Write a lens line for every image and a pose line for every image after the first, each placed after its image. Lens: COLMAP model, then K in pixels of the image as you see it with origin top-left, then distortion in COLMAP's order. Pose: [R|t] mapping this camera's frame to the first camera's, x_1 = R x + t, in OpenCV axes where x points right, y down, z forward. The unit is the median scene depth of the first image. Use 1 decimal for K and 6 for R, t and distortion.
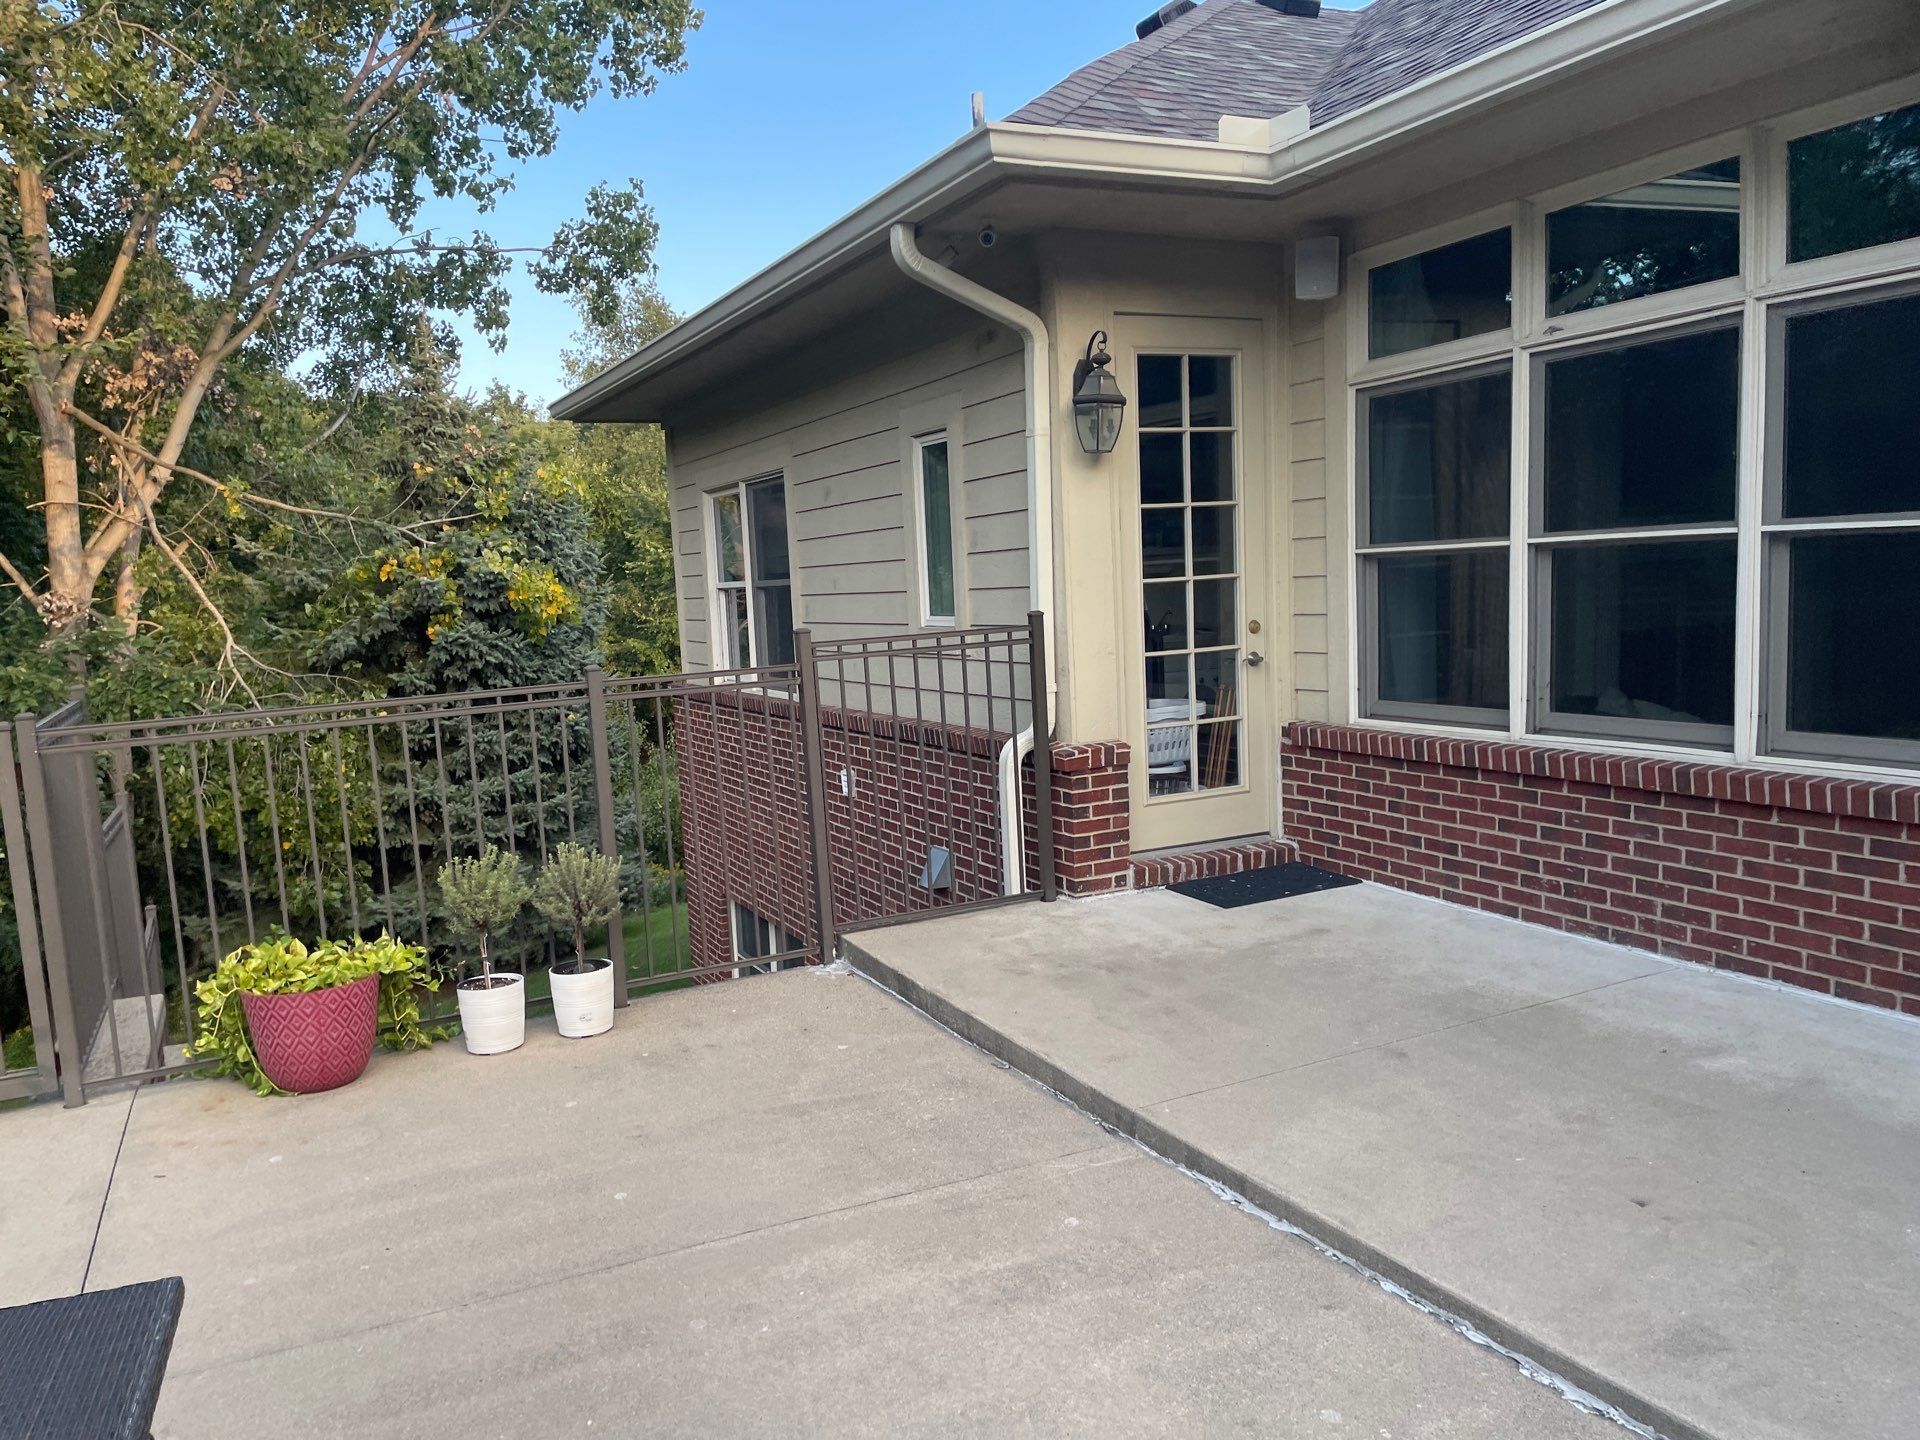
lens RADIAL K [[1486.1, 0, 925.6], [0, 1486.1, 793.9], [0, 0, 1]] dist [0.116312, -0.158037]
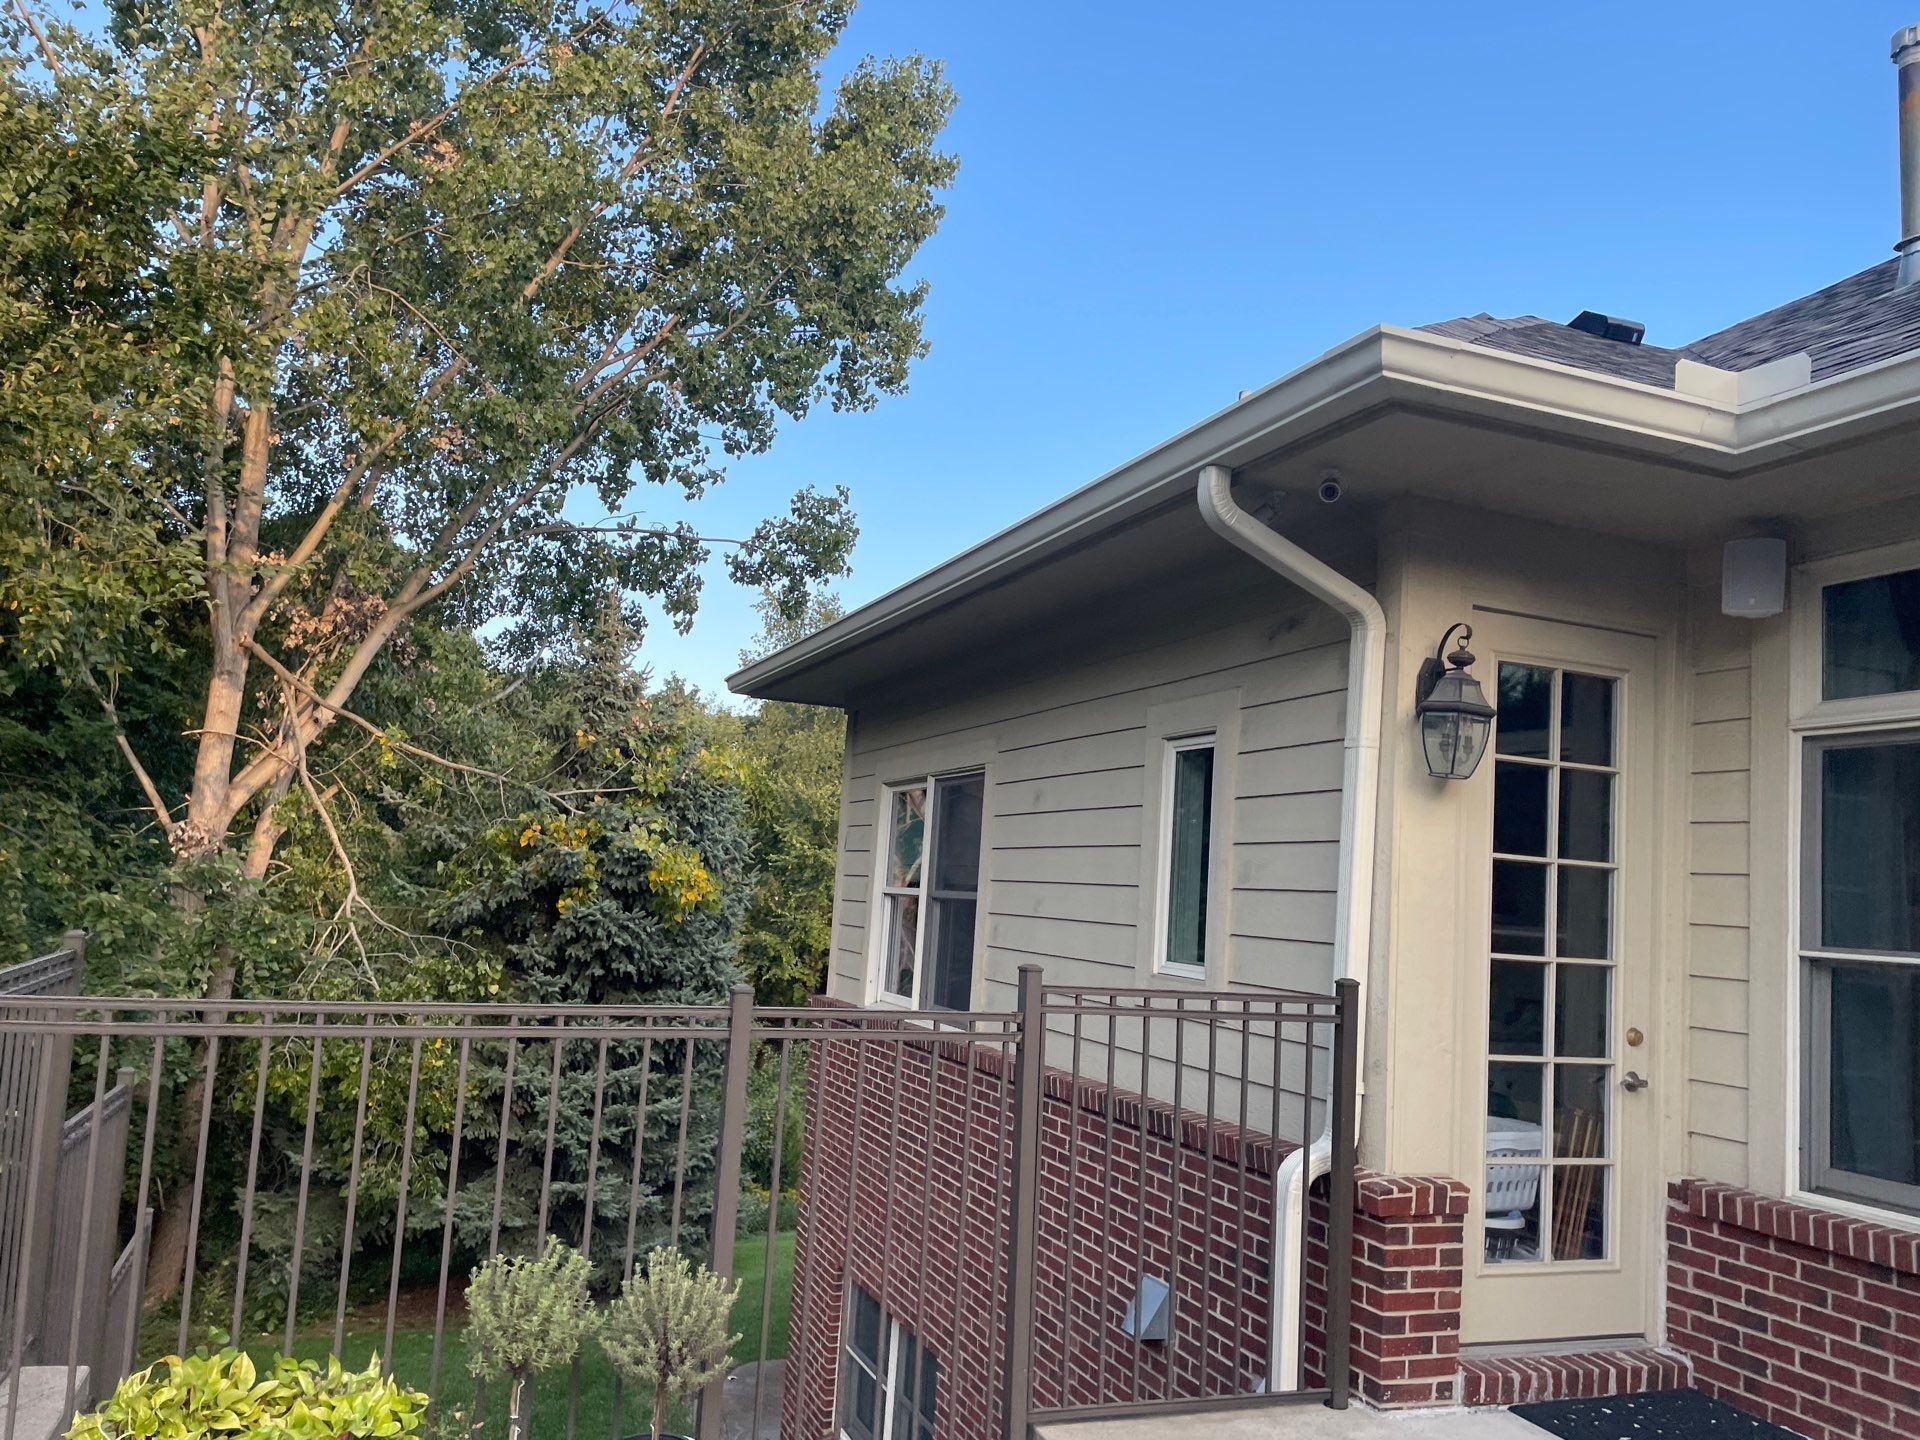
lens RADIAL K [[1486.1, 0, 925.6], [0, 1486.1, 793.9], [0, 0, 1]] dist [0.116312, -0.158037]
pose [[0.989445, 0.110209, -0.094087, -0.047703], [-0.127601, 0.970355, -0.205256, -0.023545], [0.068677, 0.215095, 0.974175, 0.176865]]
